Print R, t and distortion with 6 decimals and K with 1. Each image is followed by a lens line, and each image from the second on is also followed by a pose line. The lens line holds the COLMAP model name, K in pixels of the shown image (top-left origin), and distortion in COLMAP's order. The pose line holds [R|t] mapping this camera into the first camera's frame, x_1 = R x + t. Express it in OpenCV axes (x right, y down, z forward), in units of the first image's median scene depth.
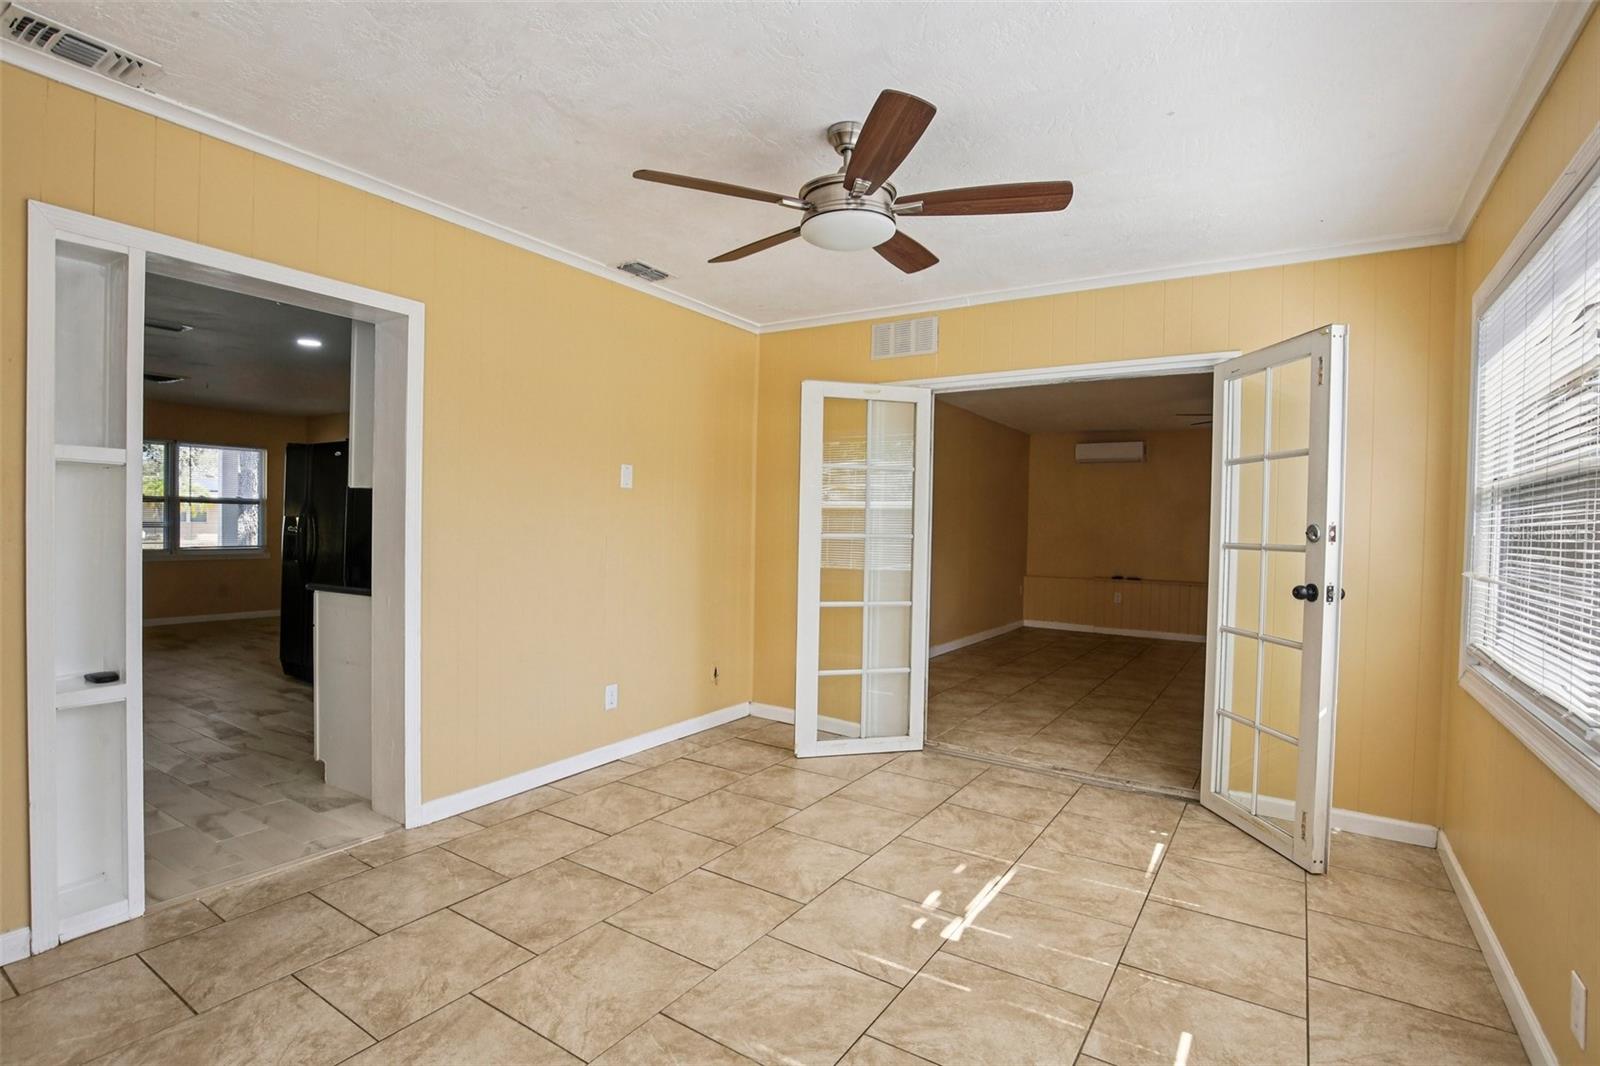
lens RADIAL K [[765.7, 0, 794.4], [0, 765.7, 544.2], [0, 0, 1]] dist [-0.023723, 0.003835]
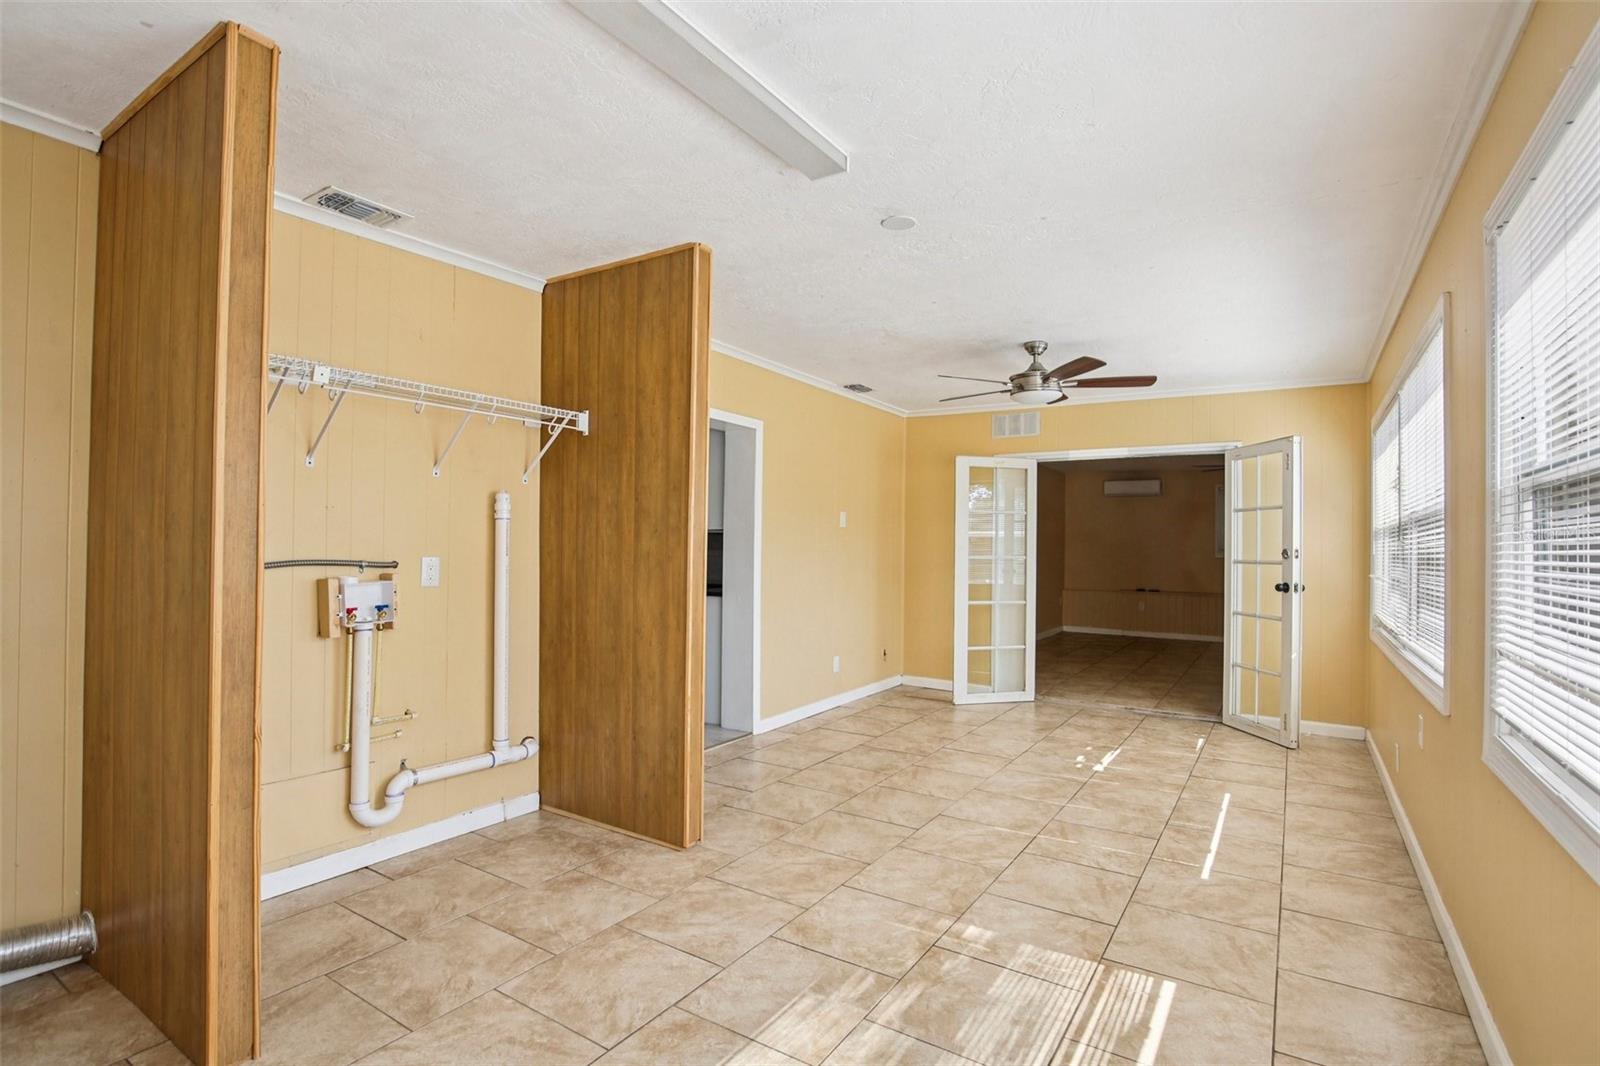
lens RADIAL K [[765.7, 0, 798.9], [0, 765.7, 544.2], [0, 0, 1]] dist [-0.023723, 0.003835]
pose [[0.999930, -0.007169, 0.009423, -0.437018], [0.007444, 0.999537, -0.029501, 0.006765], [-0.009207, 0.029569, 0.999520, -0.710510]]
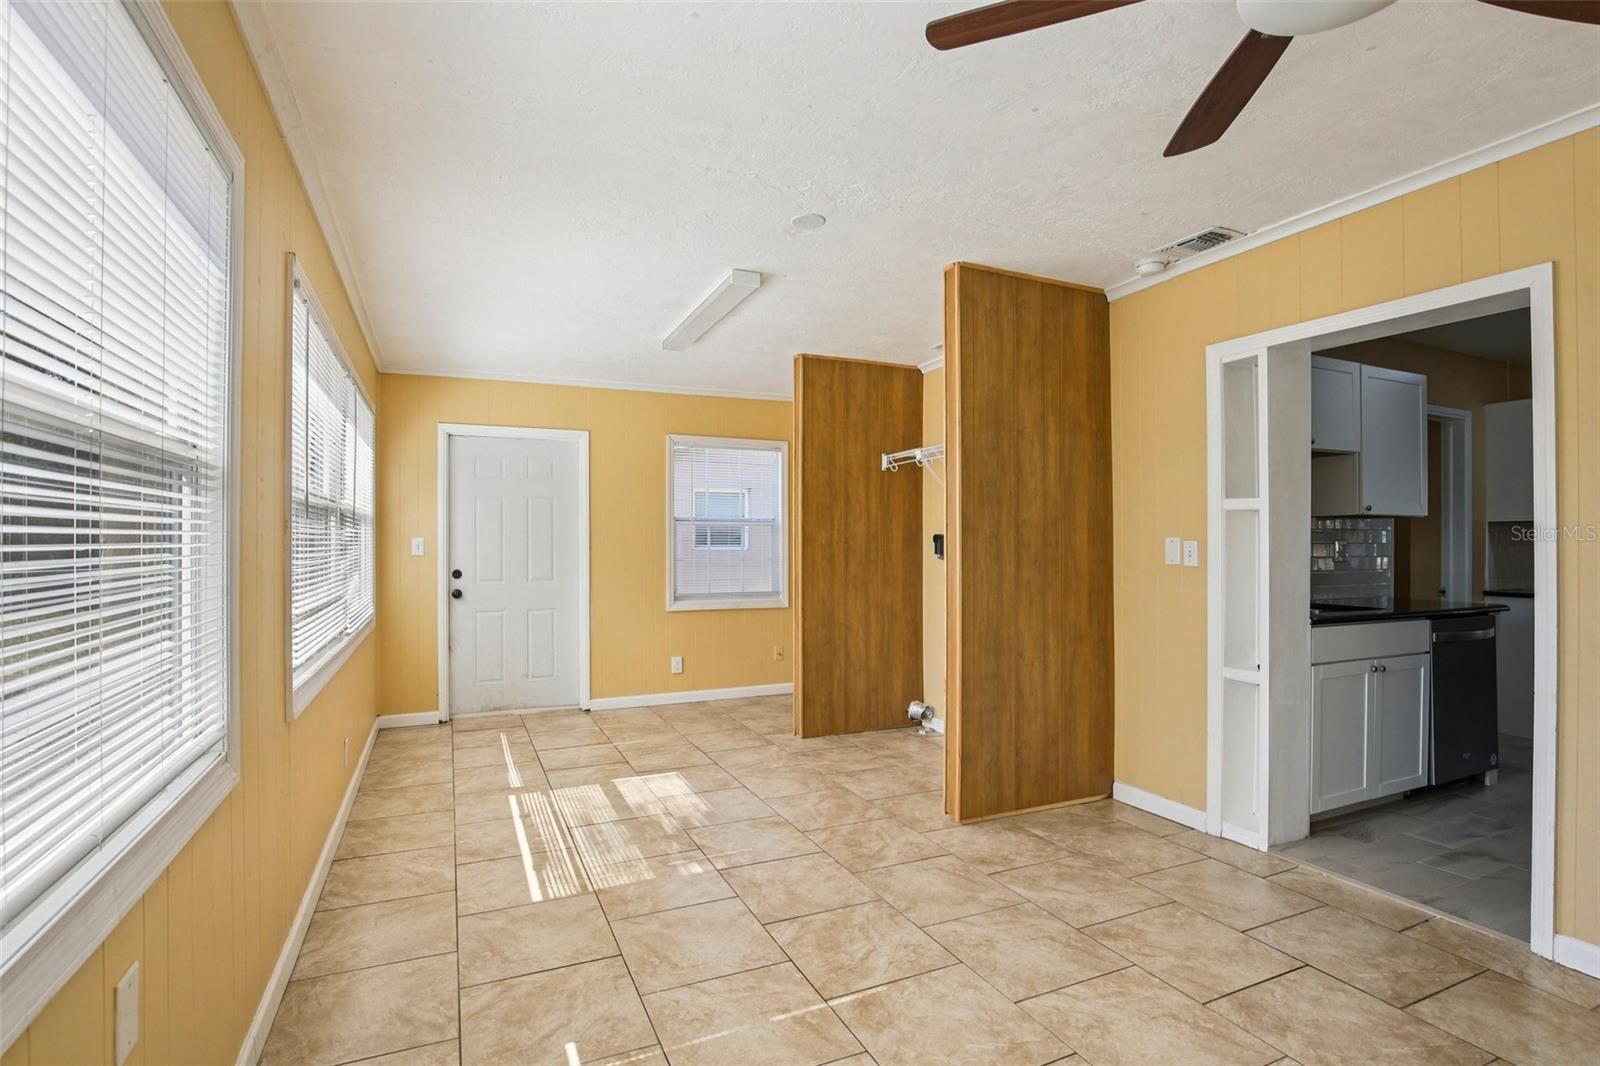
lens RADIAL K [[765.7, 0, 790.6], [0, 765.7, 537.4], [0, 0, 1]] dist [-0.023723, 0.003835]
pose [[-0.531973, -0.025718, -0.846371, 0.555015], [-0.029426, 0.999496, -0.011875, -0.012022], [0.846250, 0.018588, -0.532462, 0.780133]]
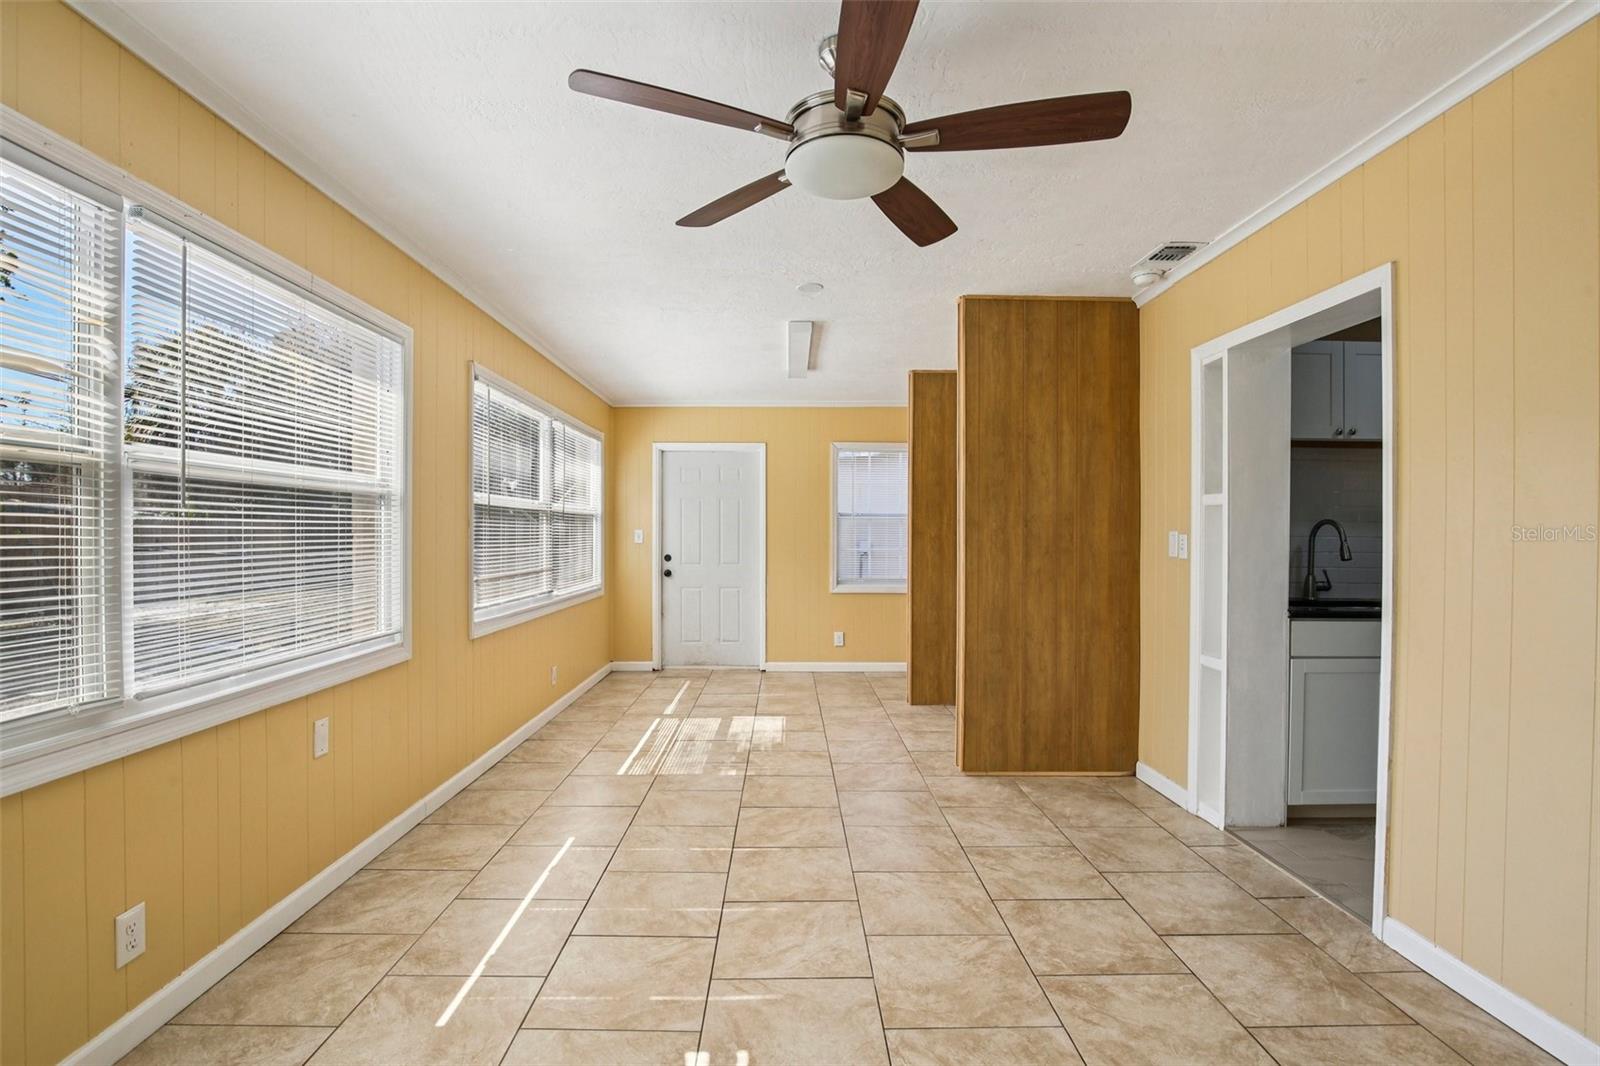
lens RADIAL K [[765.7, 0, 794.4], [0, 765.7, 537.3], [0, 0, 1]] dist [-0.023723, 0.003835]
pose [[-0.824691, -0.021723, -0.565166, 0.454615], [-0.033843, 0.999367, 0.010973, -0.026334], [0.564570, 0.028176, -0.824904, 1.331280]]
